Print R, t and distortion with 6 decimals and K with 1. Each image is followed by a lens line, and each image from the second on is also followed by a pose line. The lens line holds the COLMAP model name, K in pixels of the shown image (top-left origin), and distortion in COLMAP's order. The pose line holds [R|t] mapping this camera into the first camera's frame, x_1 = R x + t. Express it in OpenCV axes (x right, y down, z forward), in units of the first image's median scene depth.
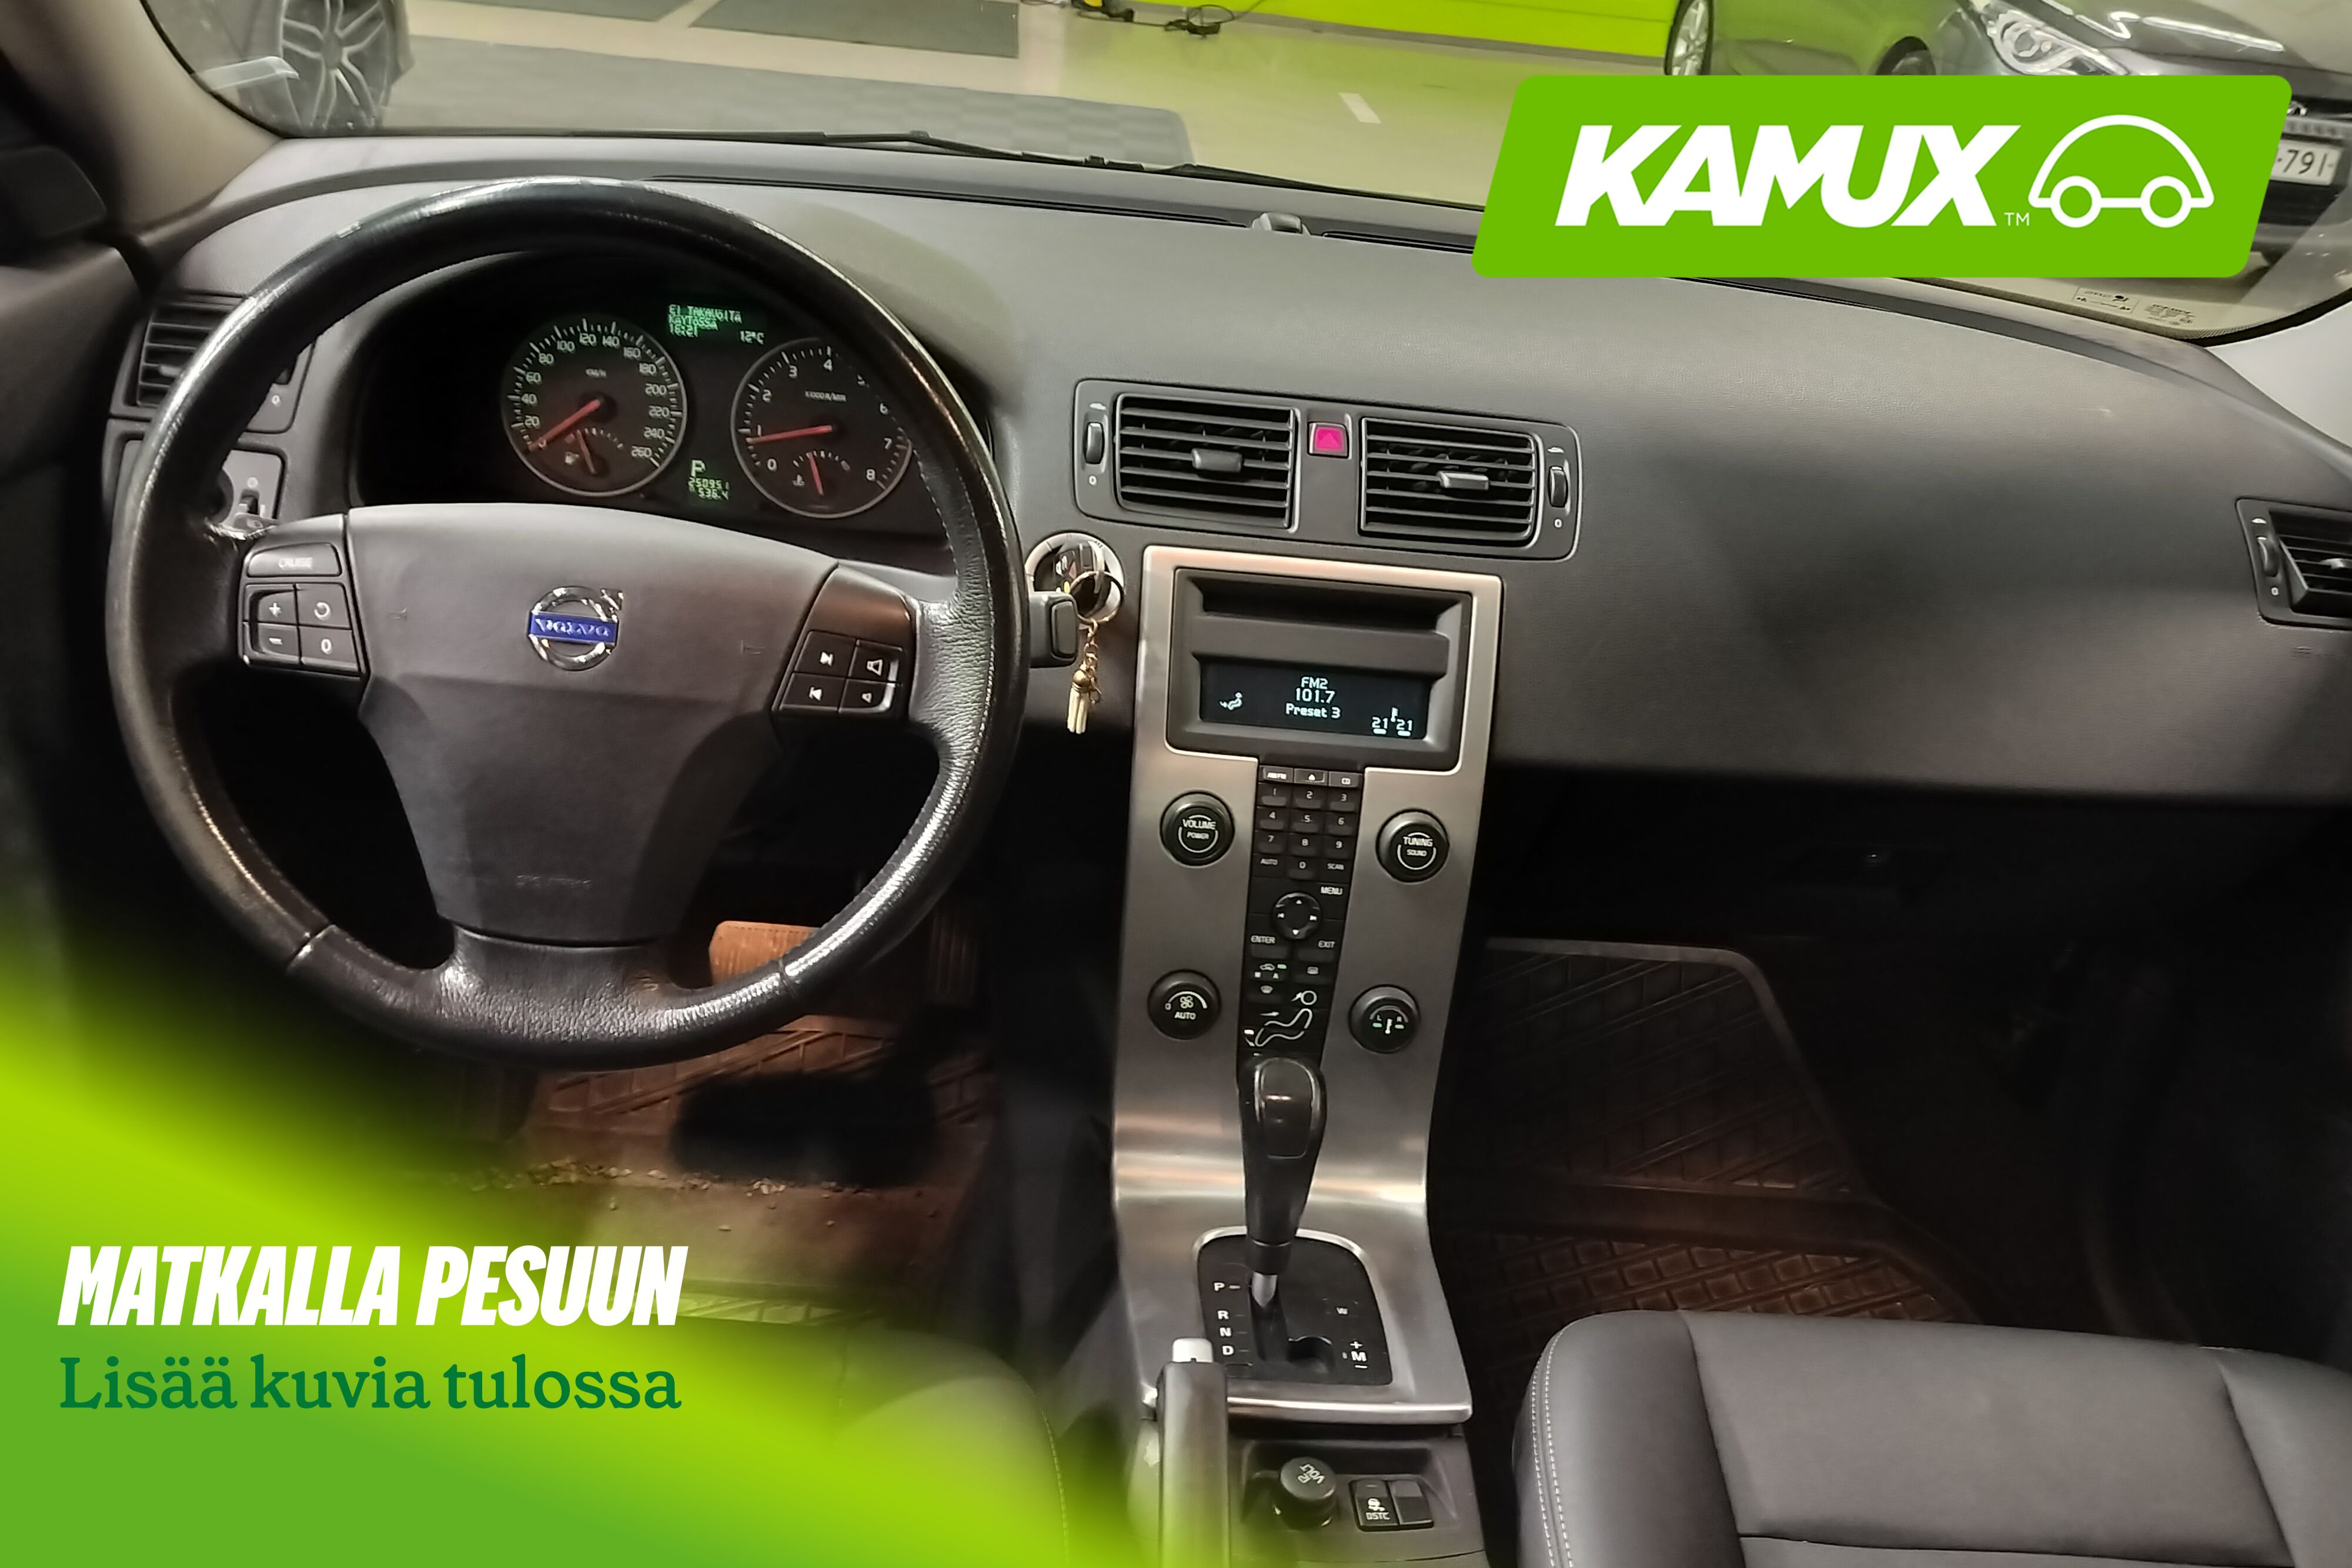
lens RADIAL K [[2051.0, 0, 1176.0], [0, 2051.0, 784.0], [0, 0, 1]] dist [0.159414, -0.355720]
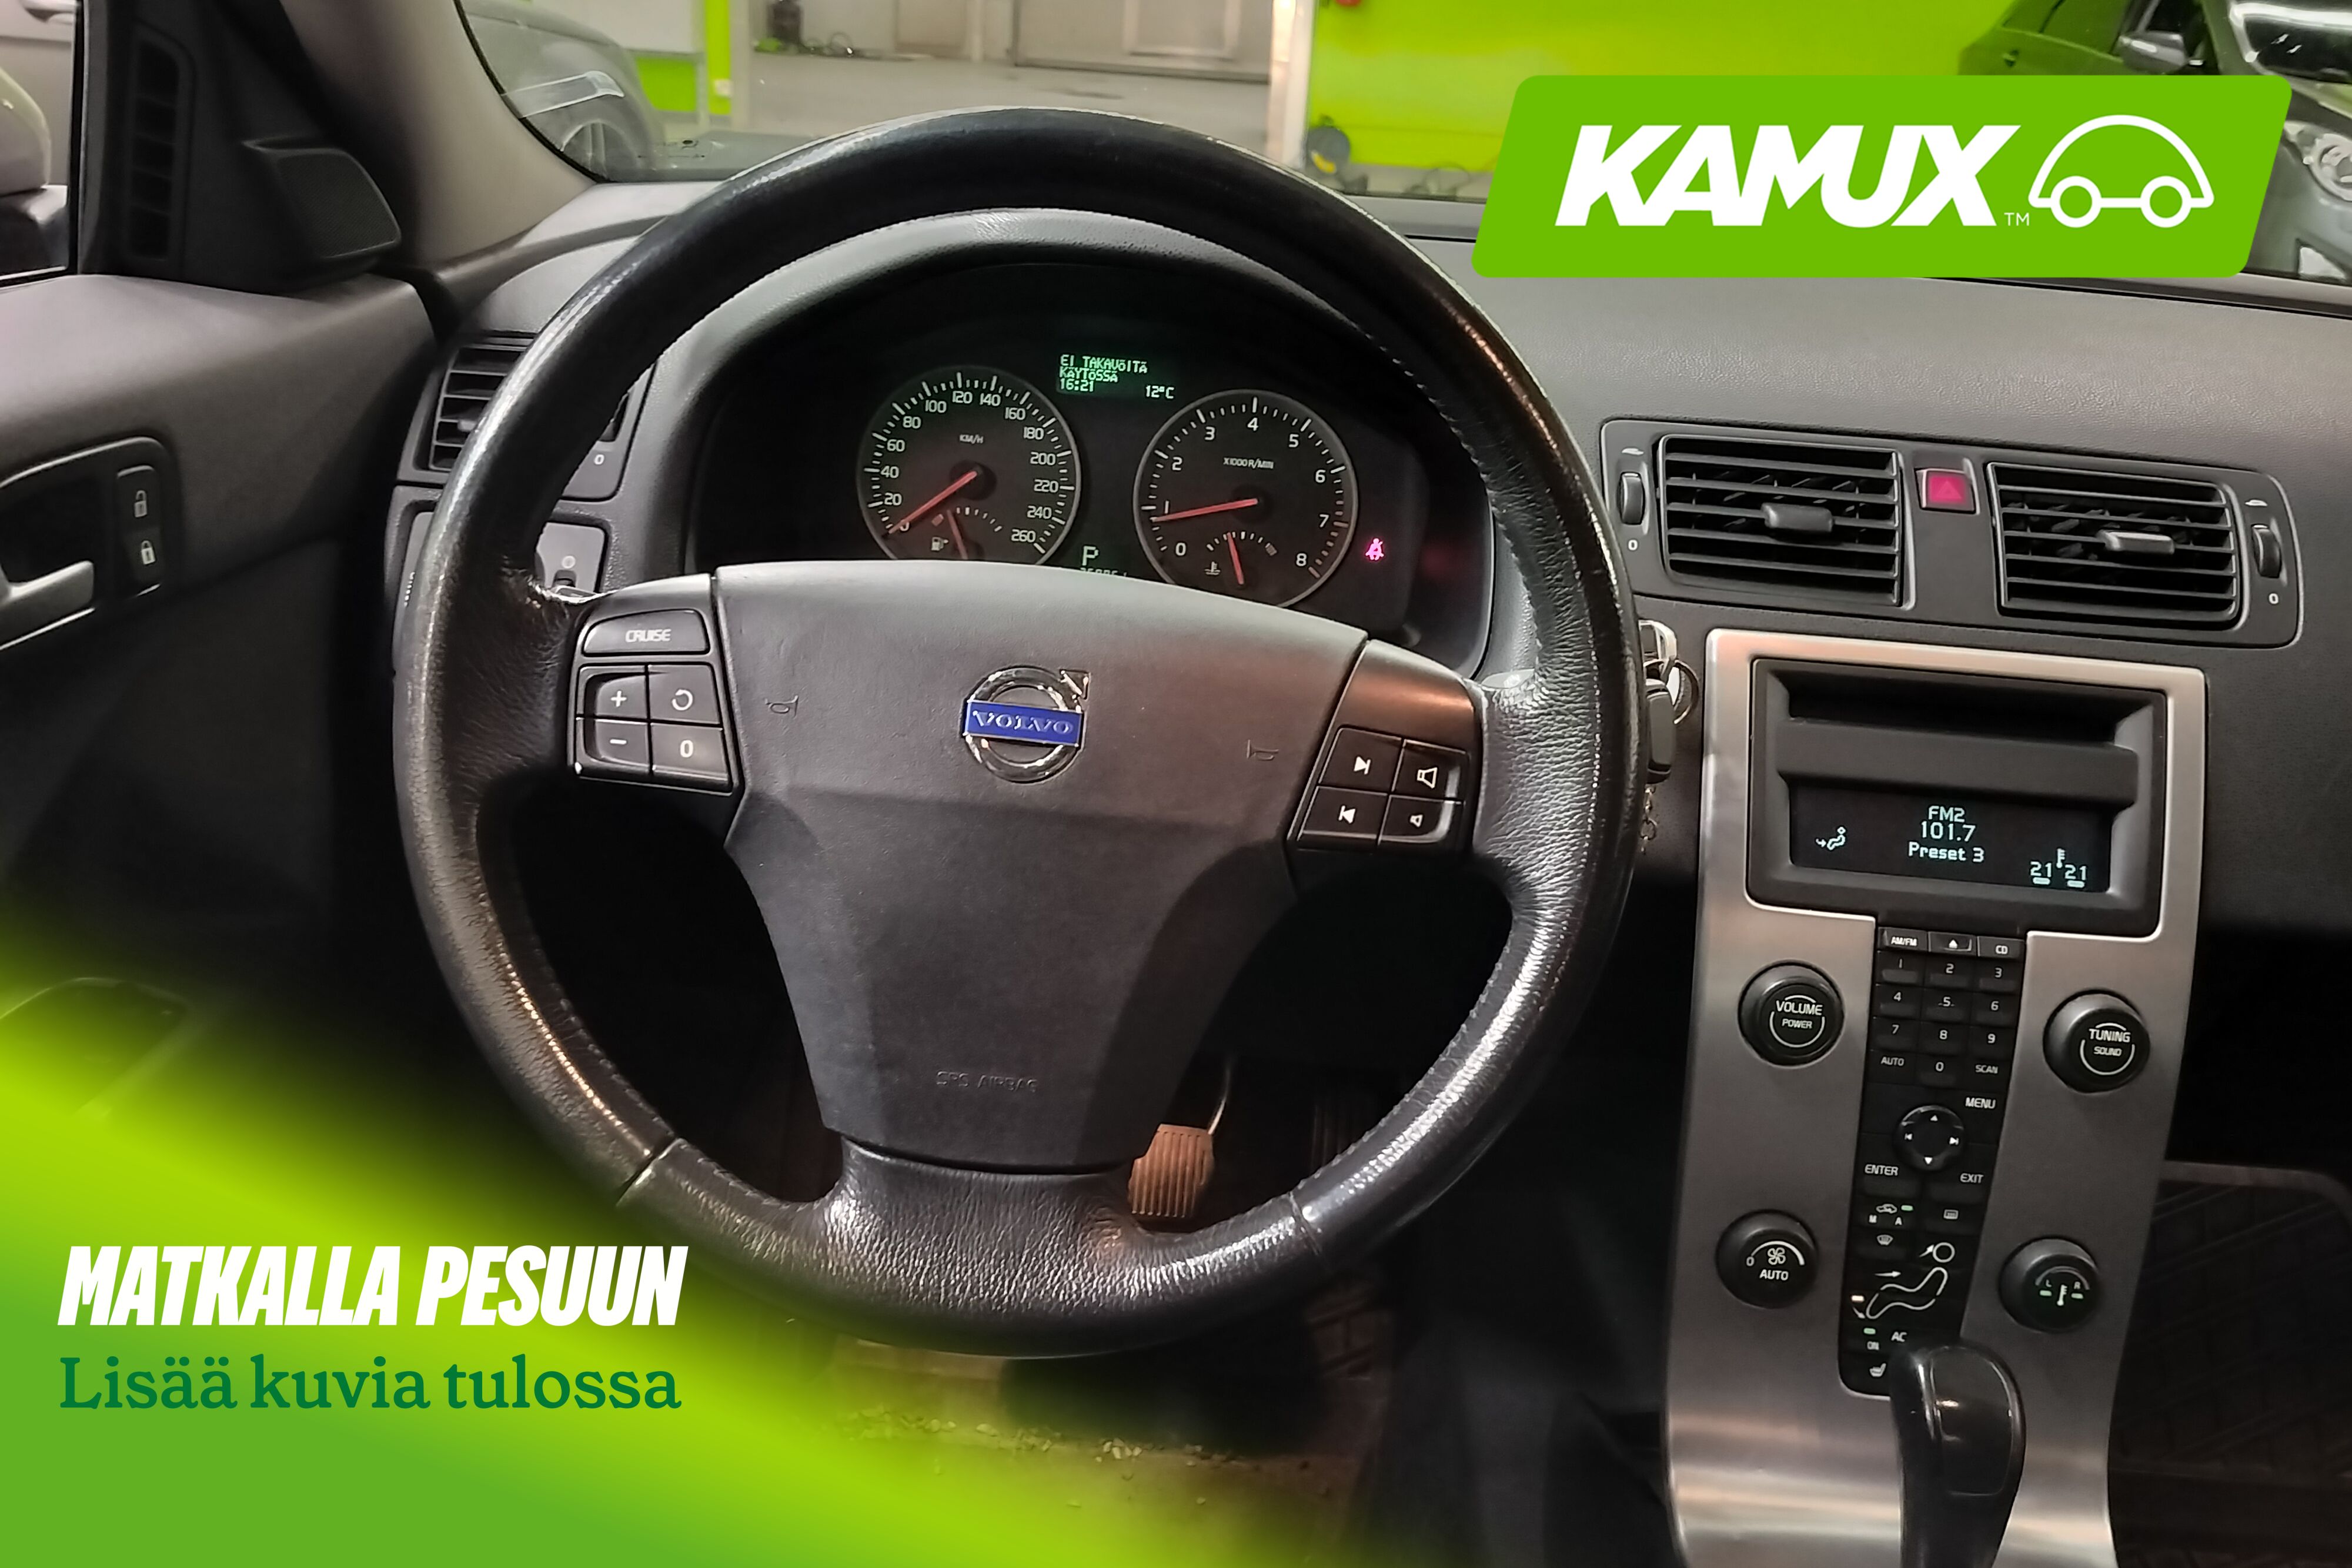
lens RADIAL K [[2051.0, 0, 1176.0], [0, 2051.0, 784.0], [0, 0, 1]] dist [0.159414, -0.355720]
pose [[0.995429, -0.001086, -0.095495, -0.134694], [-0.006938, 0.996471, -0.083649, 0.003840], [0.095249, 0.083929, 0.991909, 0.242095]]
